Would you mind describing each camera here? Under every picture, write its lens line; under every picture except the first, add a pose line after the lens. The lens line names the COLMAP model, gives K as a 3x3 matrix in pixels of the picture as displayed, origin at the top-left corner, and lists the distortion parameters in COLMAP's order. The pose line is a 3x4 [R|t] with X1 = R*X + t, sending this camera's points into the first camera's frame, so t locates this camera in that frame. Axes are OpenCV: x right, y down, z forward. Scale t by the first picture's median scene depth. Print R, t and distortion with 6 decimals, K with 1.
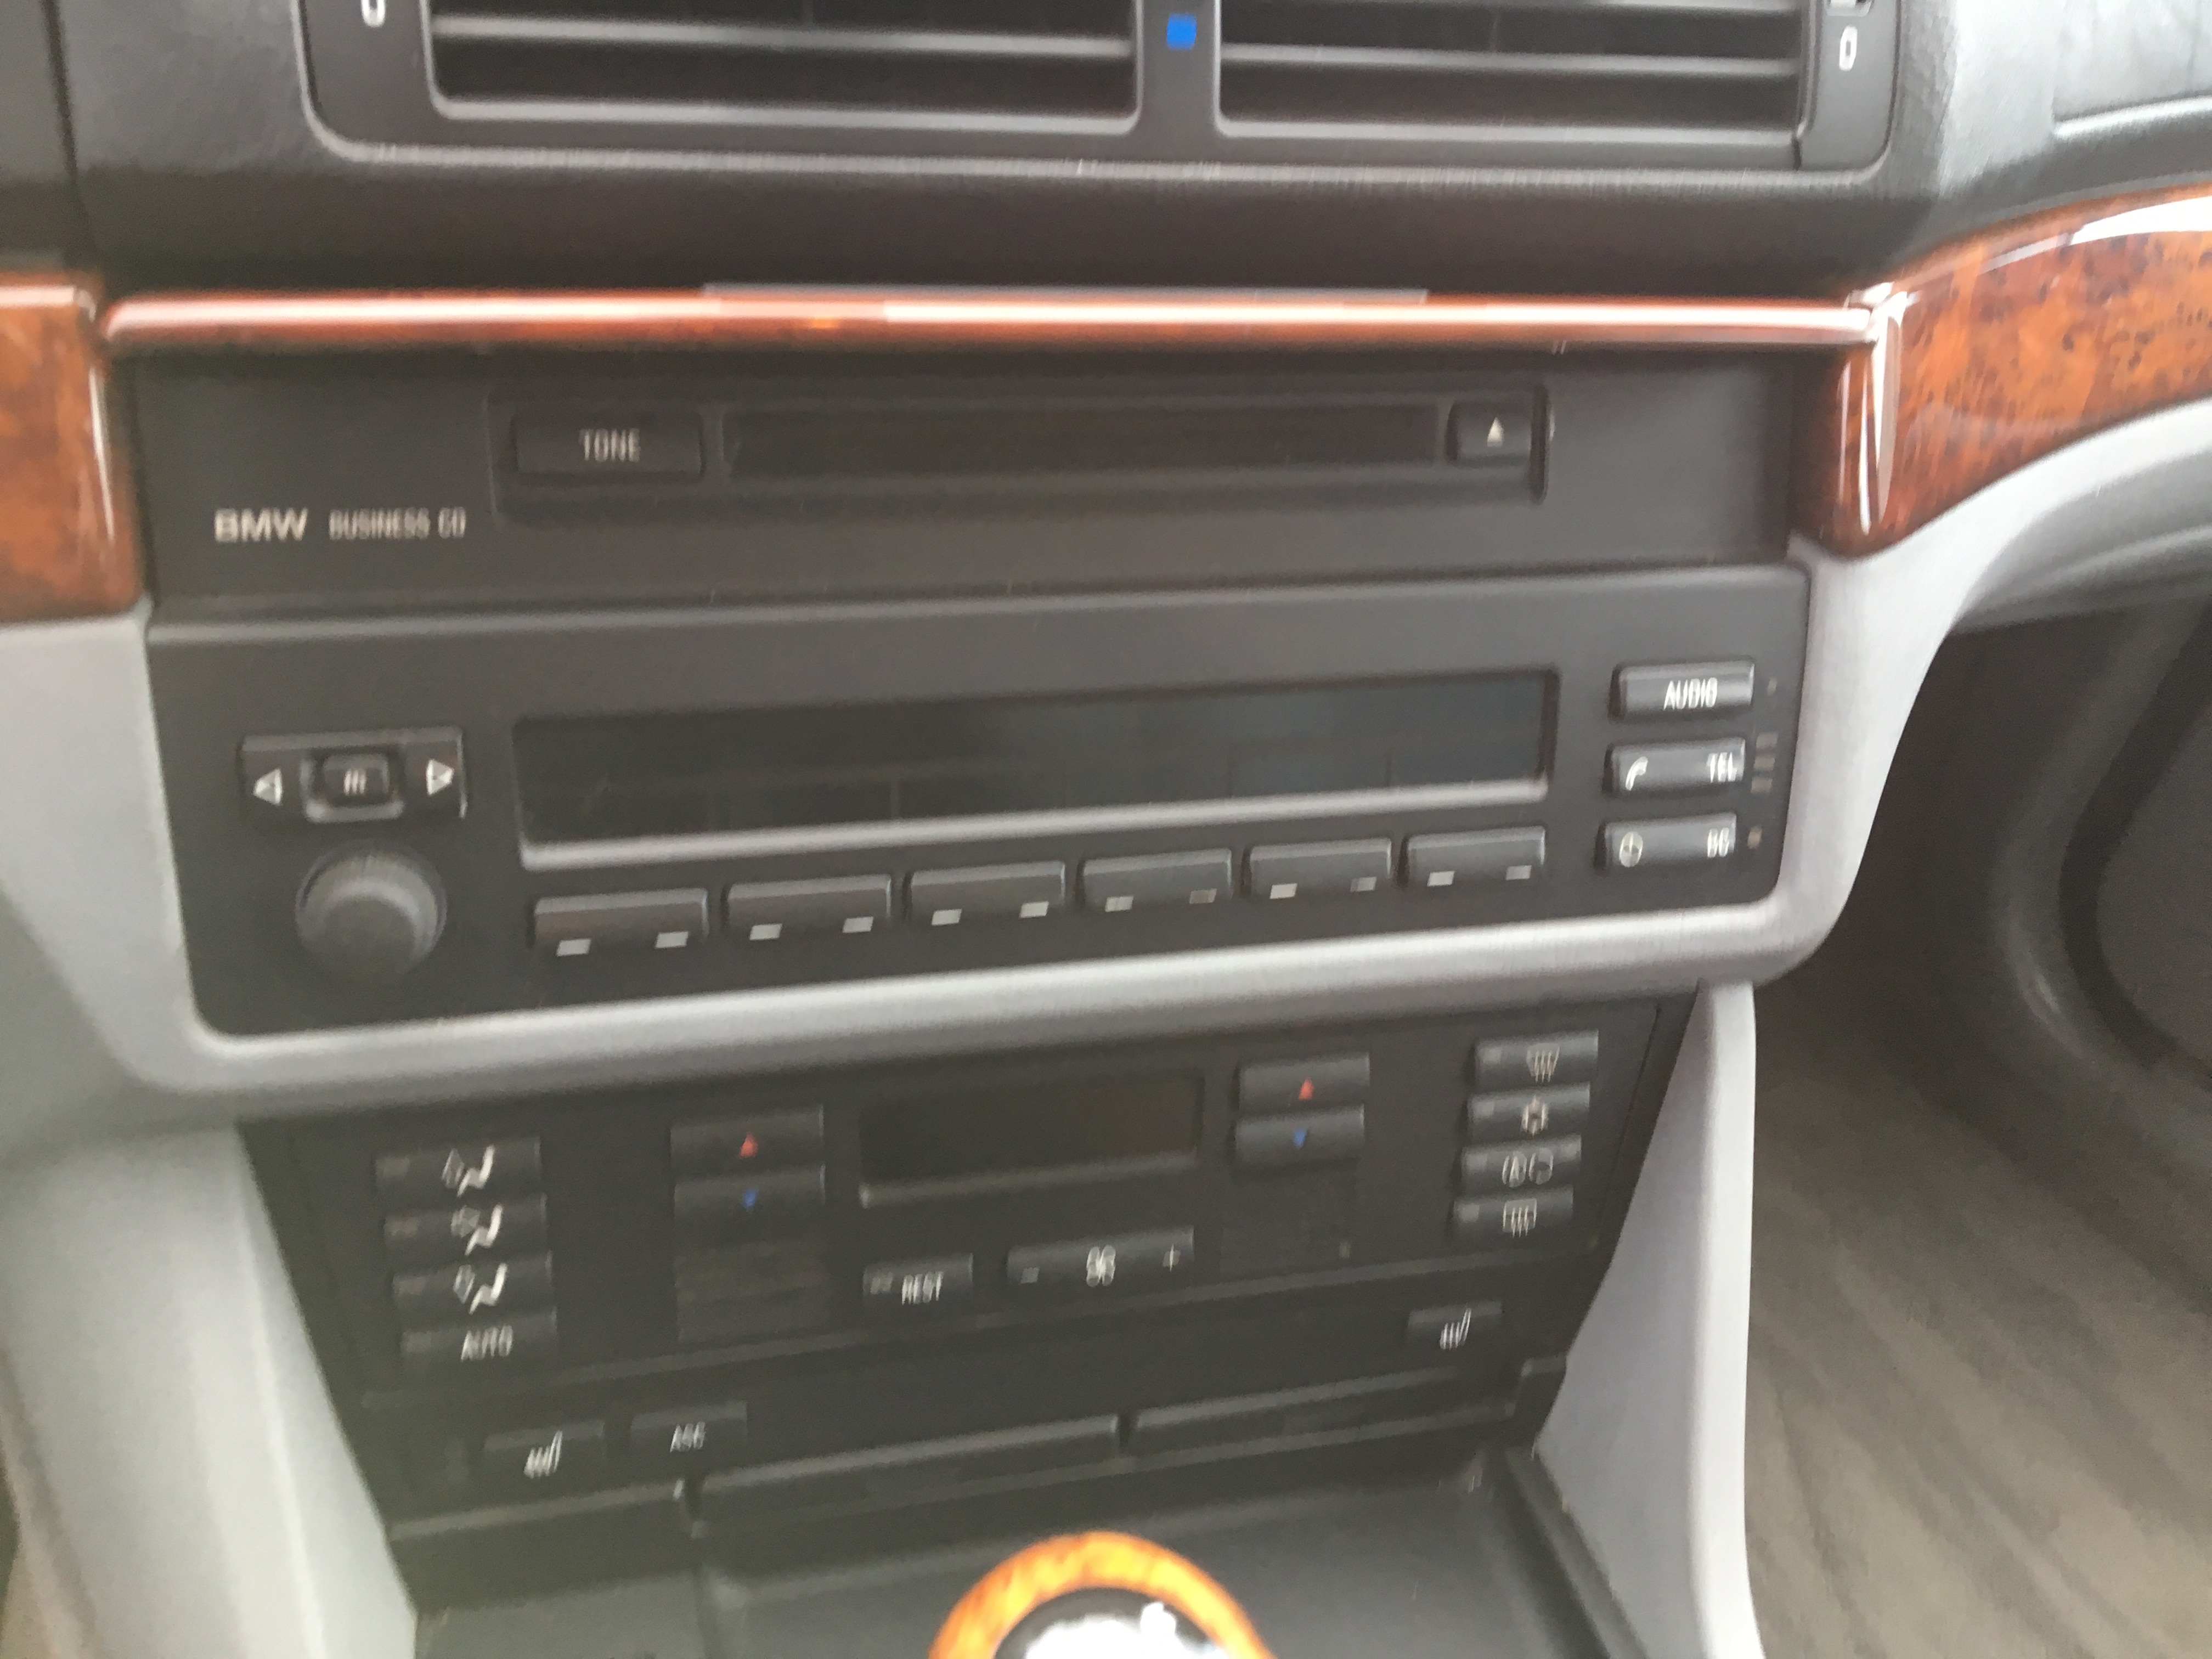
lens RADIAL K [[1894.4, 0, 1110.0], [0, 1894.4, 828.1], [0, 0, 1]] dist [0.012357, -0.002525]
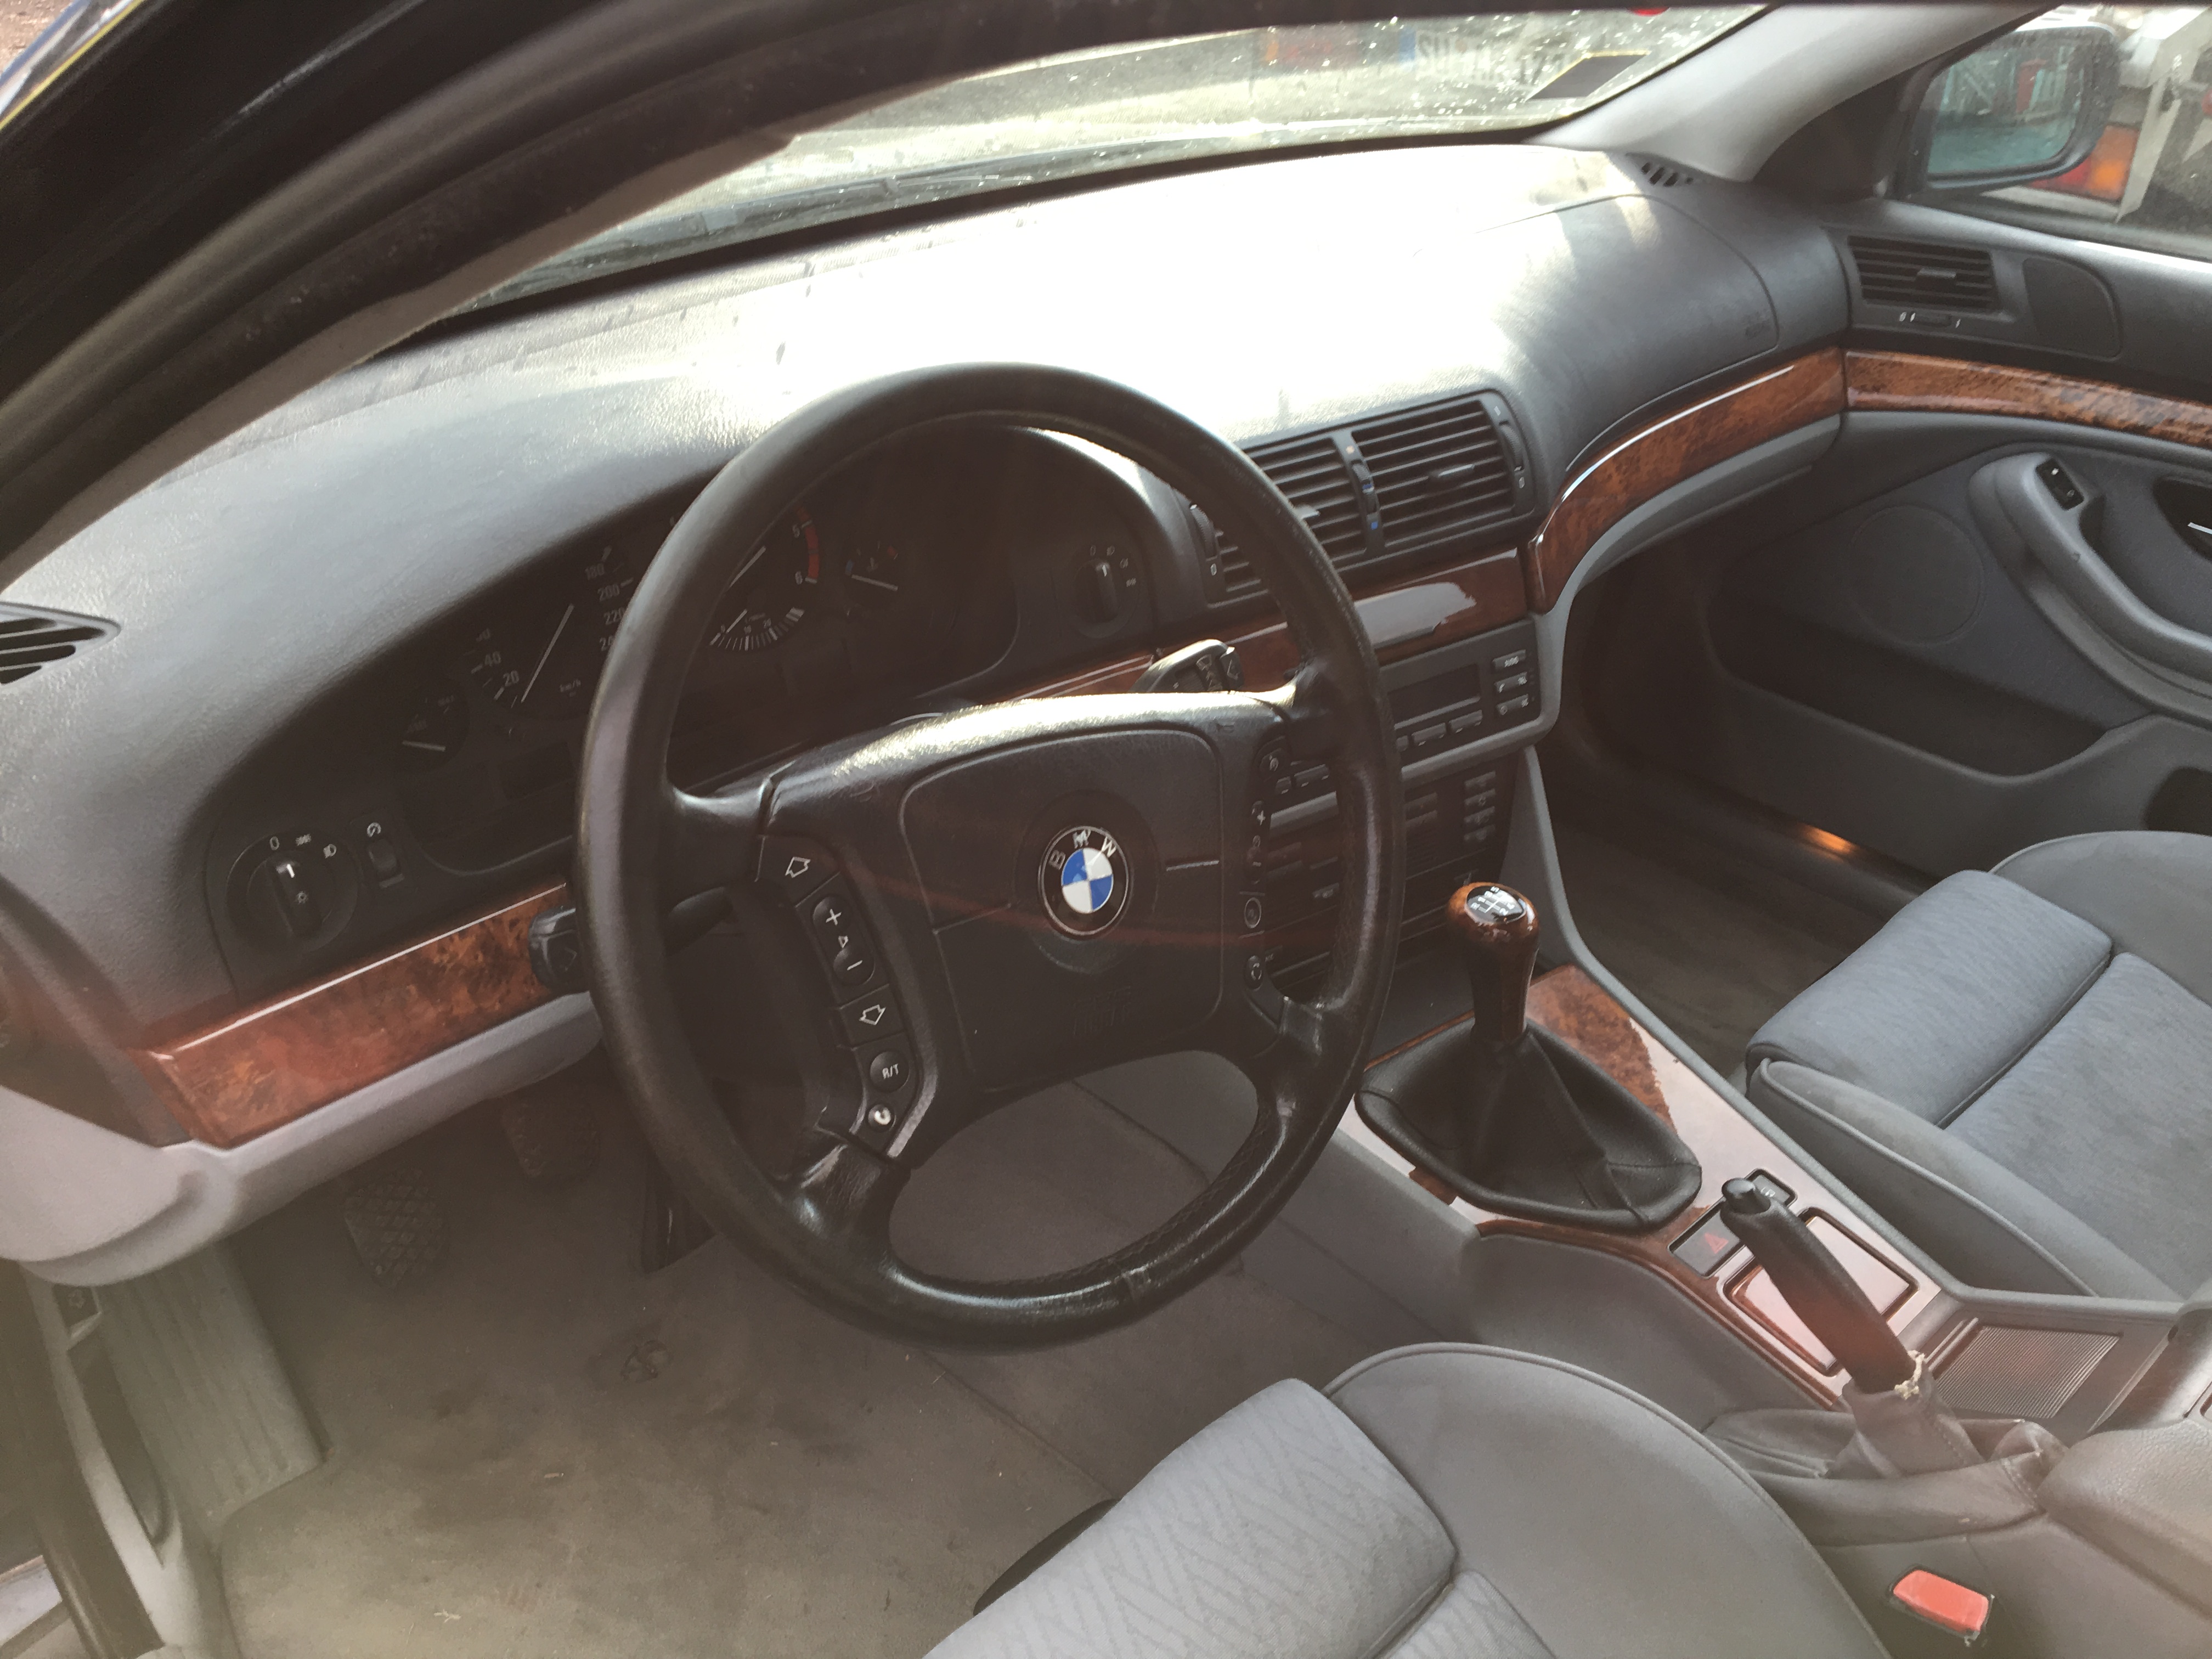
lens RADIAL K [[1894.4, 0, 1105.2], [0, 1894.4, 829.7], [0, 0, 1]] dist [0.012357, -0.002525]
pose [[0.942973, -0.229961, 0.240665, -1.231379], [0.224611, 0.973174, 0.049818, -0.106664], [-0.245665, 0.007079, 0.969329, -2.055745]]
